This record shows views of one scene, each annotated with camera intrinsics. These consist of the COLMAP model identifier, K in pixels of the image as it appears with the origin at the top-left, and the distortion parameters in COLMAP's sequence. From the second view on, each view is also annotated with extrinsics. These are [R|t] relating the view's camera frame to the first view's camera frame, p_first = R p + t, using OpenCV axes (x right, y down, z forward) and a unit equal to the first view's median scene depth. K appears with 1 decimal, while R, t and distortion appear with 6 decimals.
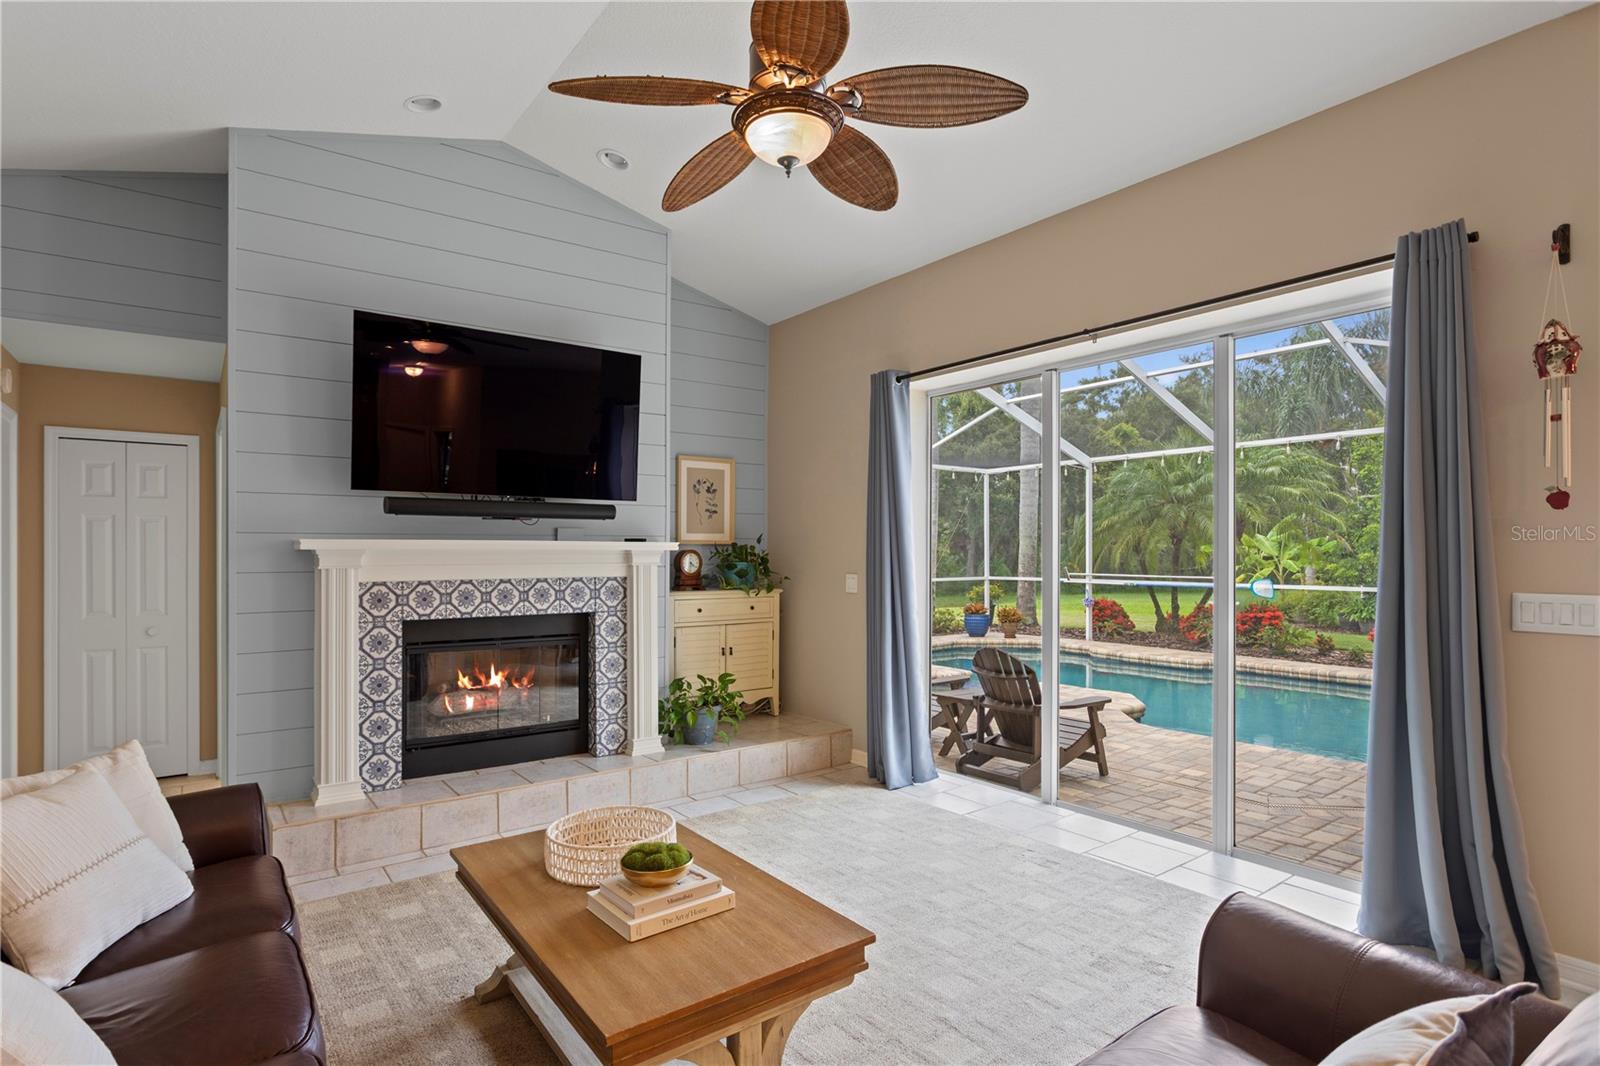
lens RADIAL K [[821.1, 0, 801.2], [0, 821.1, 545.8], [0, 0, 1]] dist [-0.000938, 0.000017]
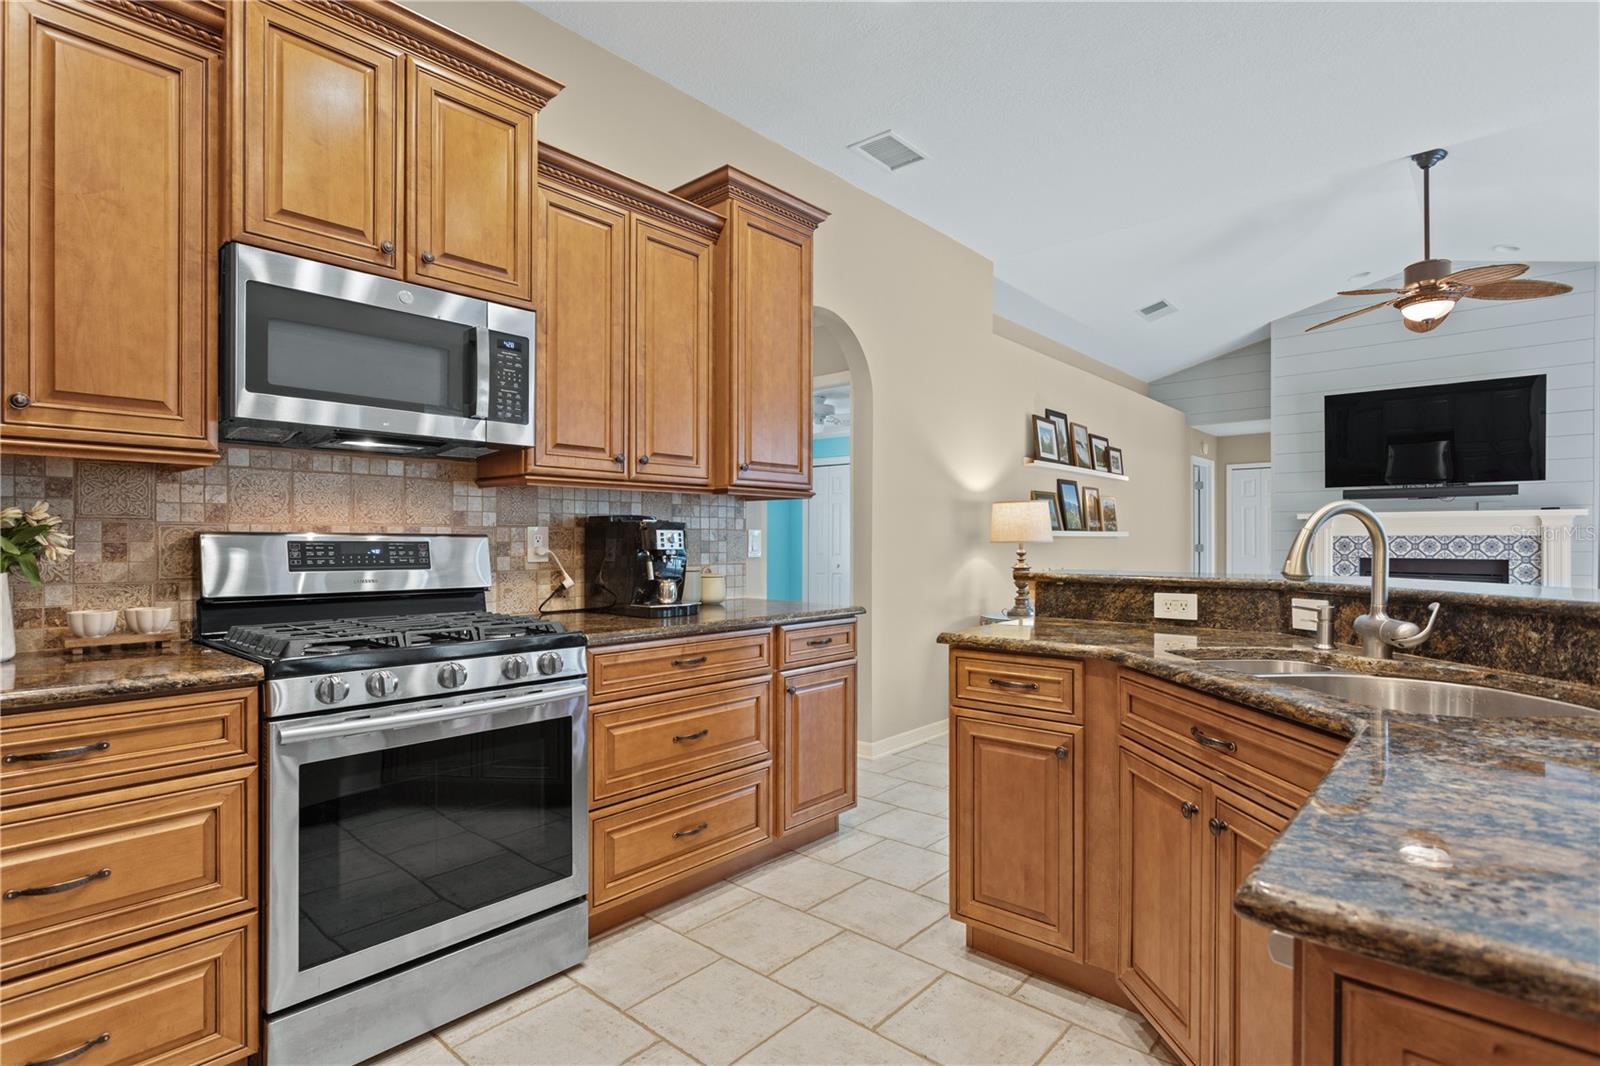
lens RADIAL K [[792.8, 0, 799.3], [0, 792.8, 540.2], [0, 0, 1]] dist [-0.000641, 0.000038]
pose [[0.195212, -0.001160, -0.980760, 0.881015], [0.004418, 0.999990, -0.000303, 0.042508], [0.980751, -0.004274, 0.195216, -0.493337]]
